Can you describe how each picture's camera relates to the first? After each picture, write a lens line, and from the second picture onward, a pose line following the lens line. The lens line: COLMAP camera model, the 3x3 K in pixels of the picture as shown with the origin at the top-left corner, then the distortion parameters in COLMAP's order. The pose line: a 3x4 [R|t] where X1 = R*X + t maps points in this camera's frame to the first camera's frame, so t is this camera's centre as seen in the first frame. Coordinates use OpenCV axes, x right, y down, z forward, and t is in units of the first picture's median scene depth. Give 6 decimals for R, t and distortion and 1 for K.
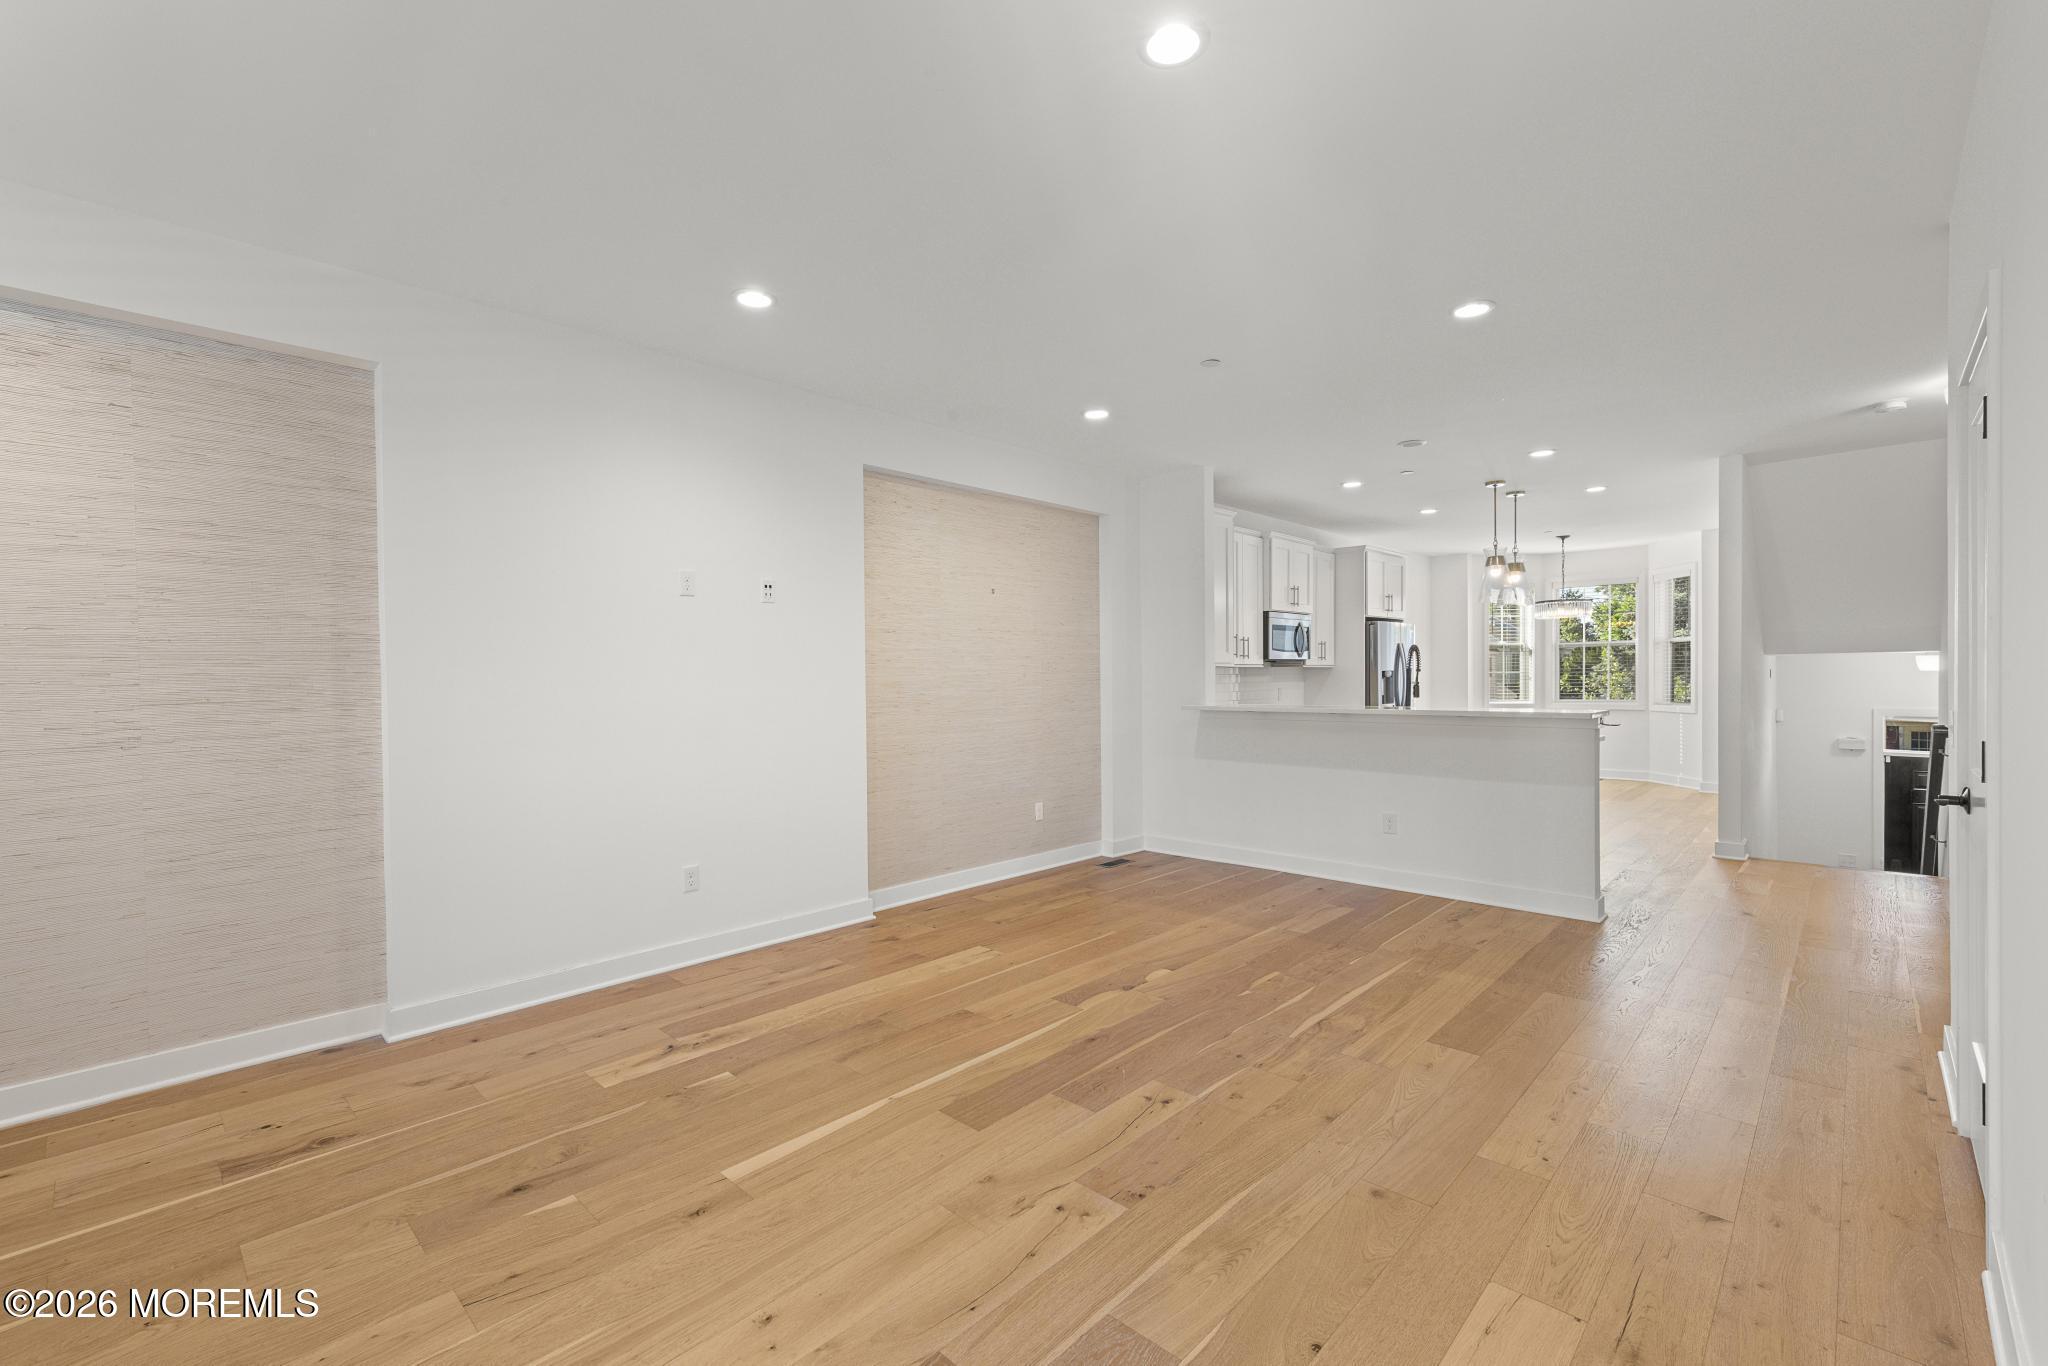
lens RADIAL K [[869.7, 0, 1025.9], [0, 869.7, 688.4], [0, 0, 1]] dist [0.002488, -0.000608]
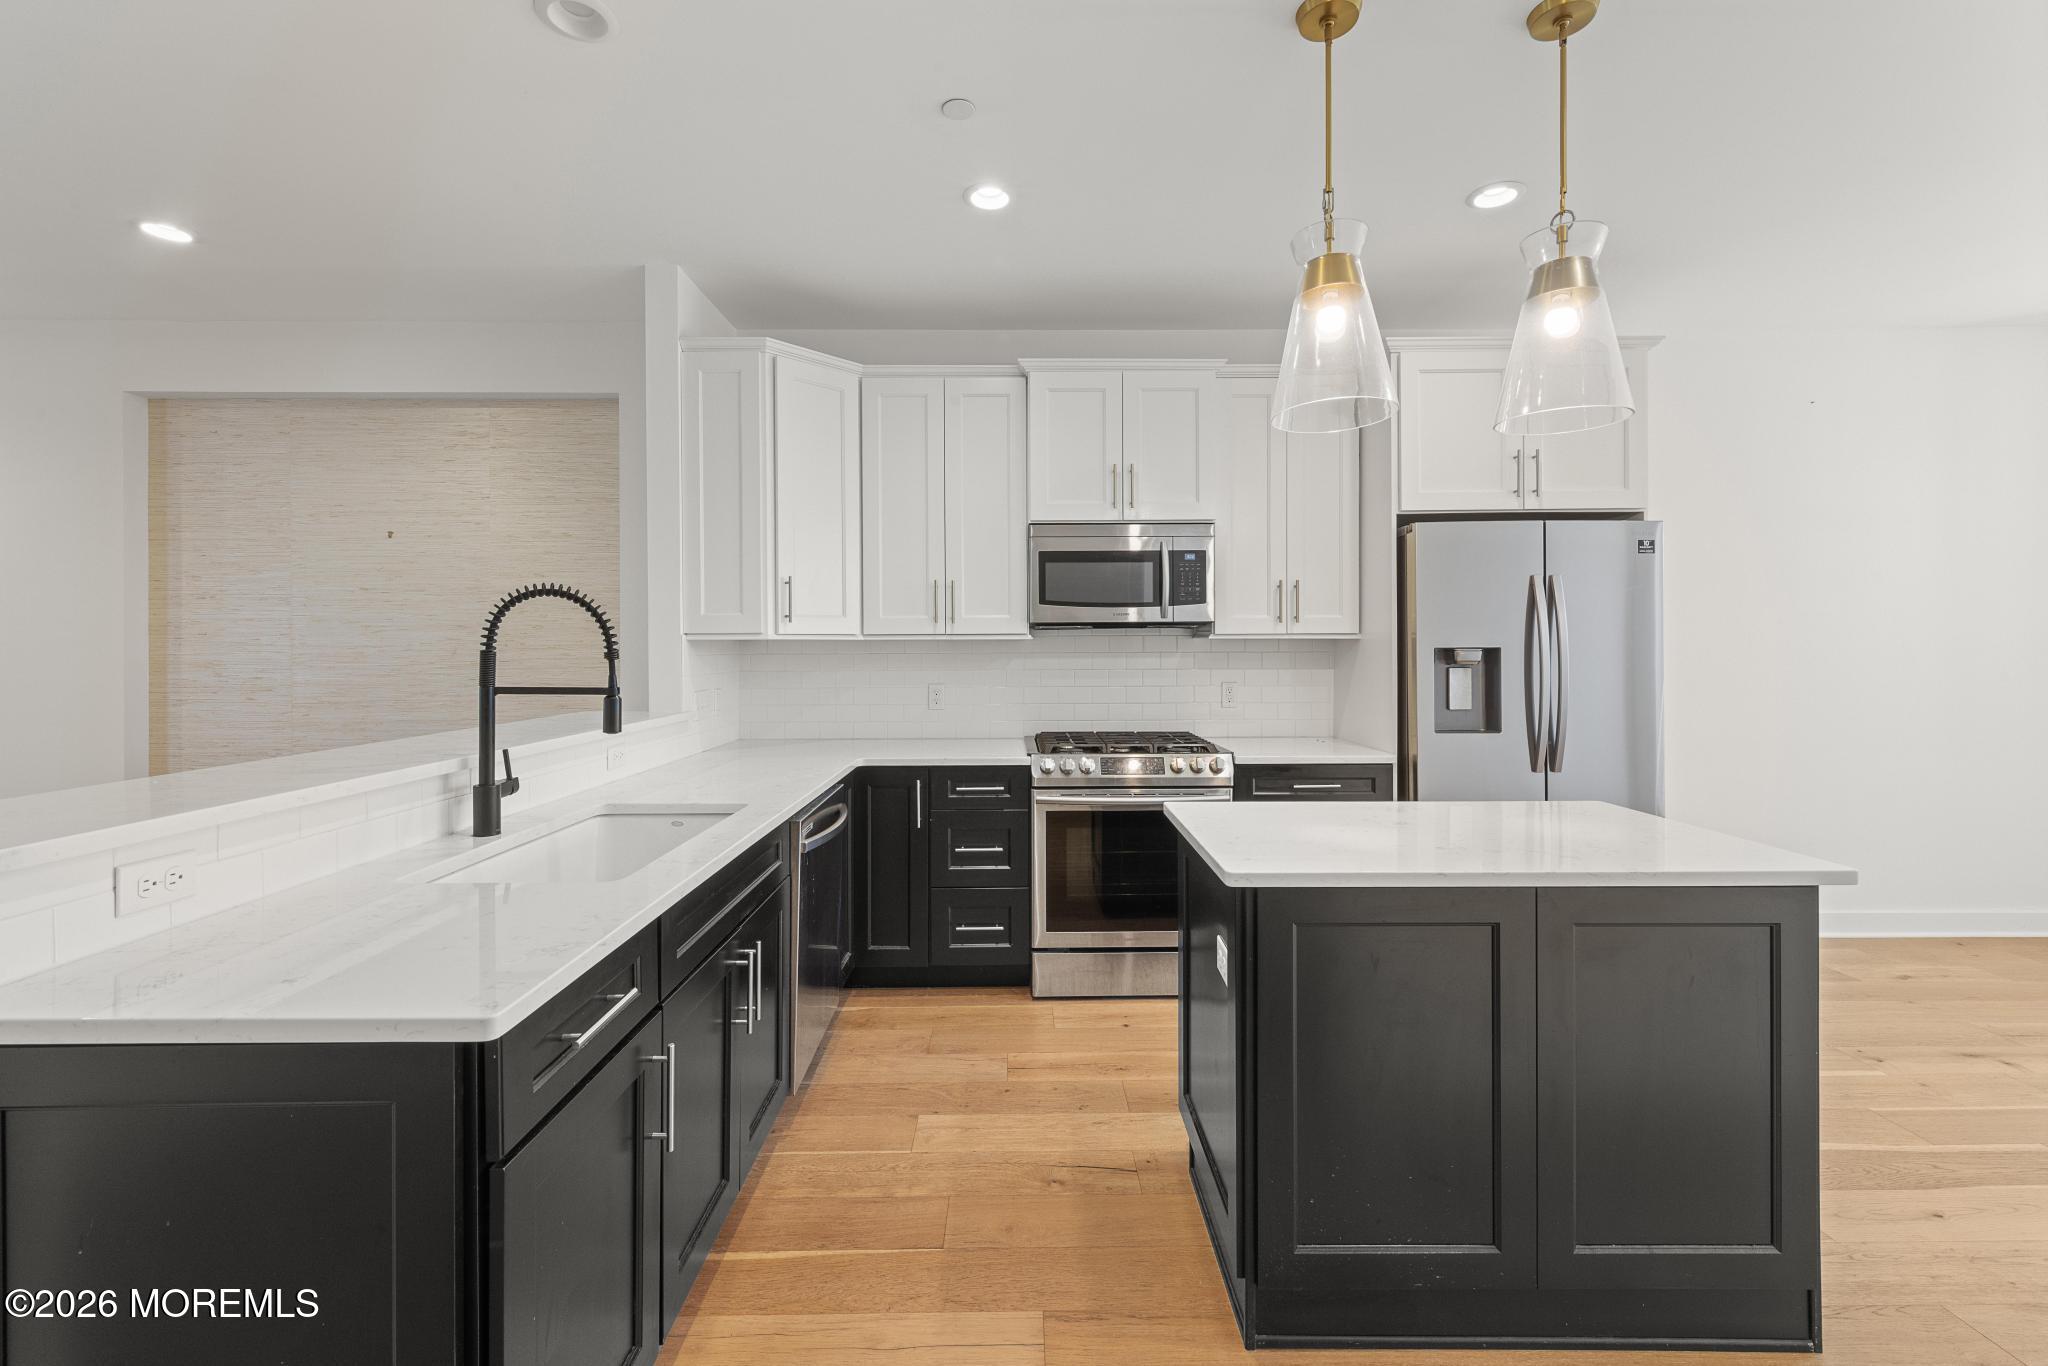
lens RADIAL K [[846.4, 0, 1036.3], [0, 846.4, 645.6], [0, 0, 1]] dist [0.001909, 0.000344]
pose [[0.703307, 0.005257, -0.710867, 0.757454], [-0.011966, 0.999919, -0.004445, -0.023372], [0.710786, 0.011632, 0.703312, 0.824194]]
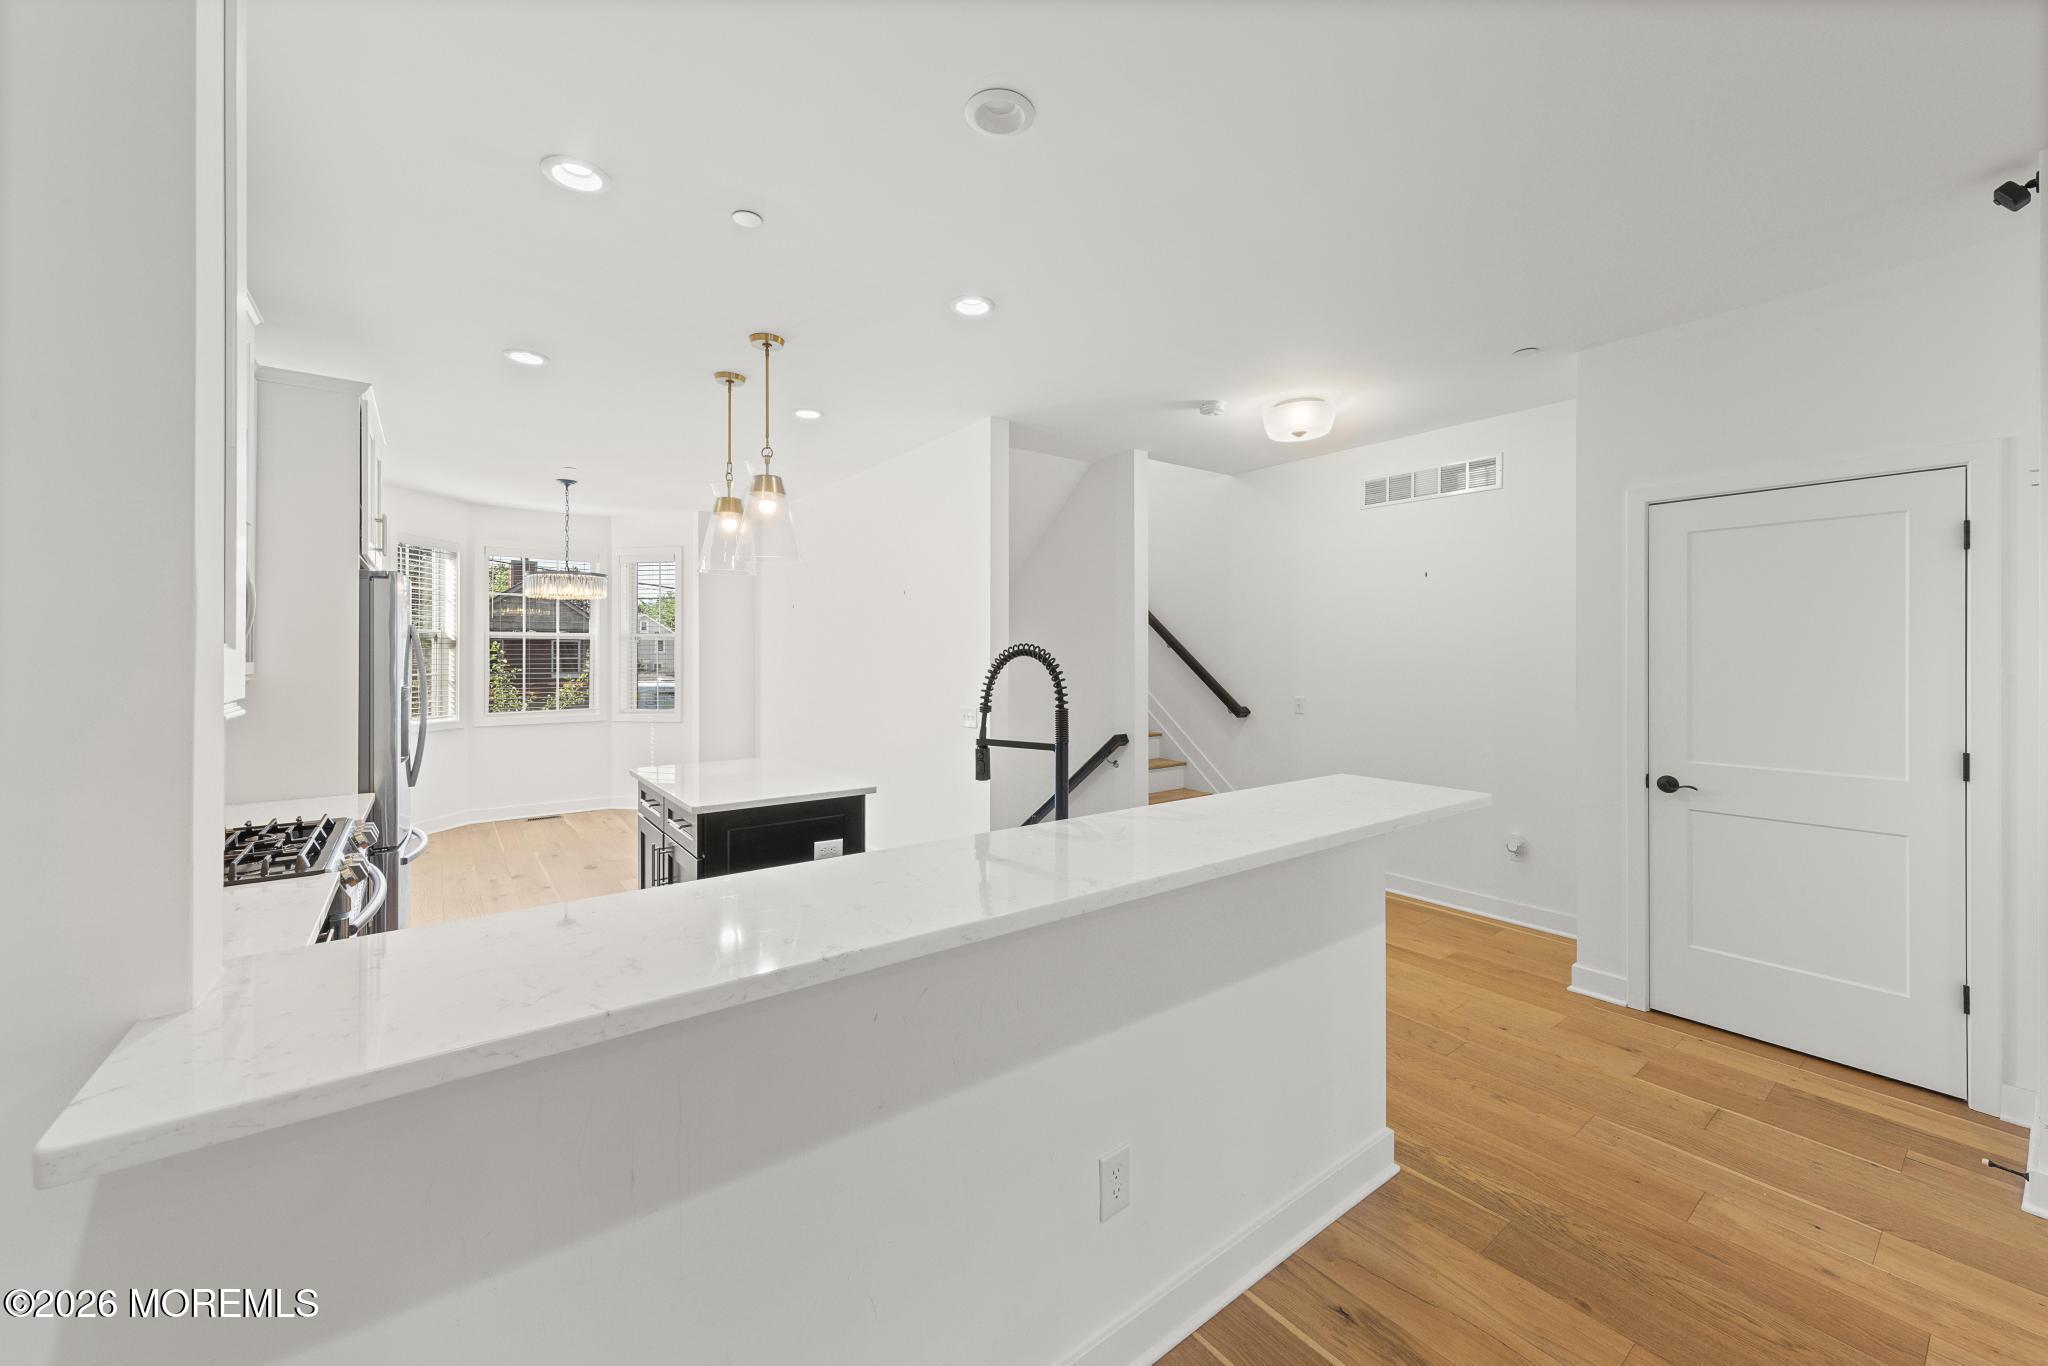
lens RADIAL K [[768.6, 0, 1017.5], [0, 768.6, 661.8], [0, 0, 1]] dist [0.005725, -0.000278]
pose [[0.158727, 0.002843, 0.987318, 0.107241], [0.011276, 0.999925, -0.004692, -0.037526], [-0.987258, 0.011877, 0.158683, 0.867261]]
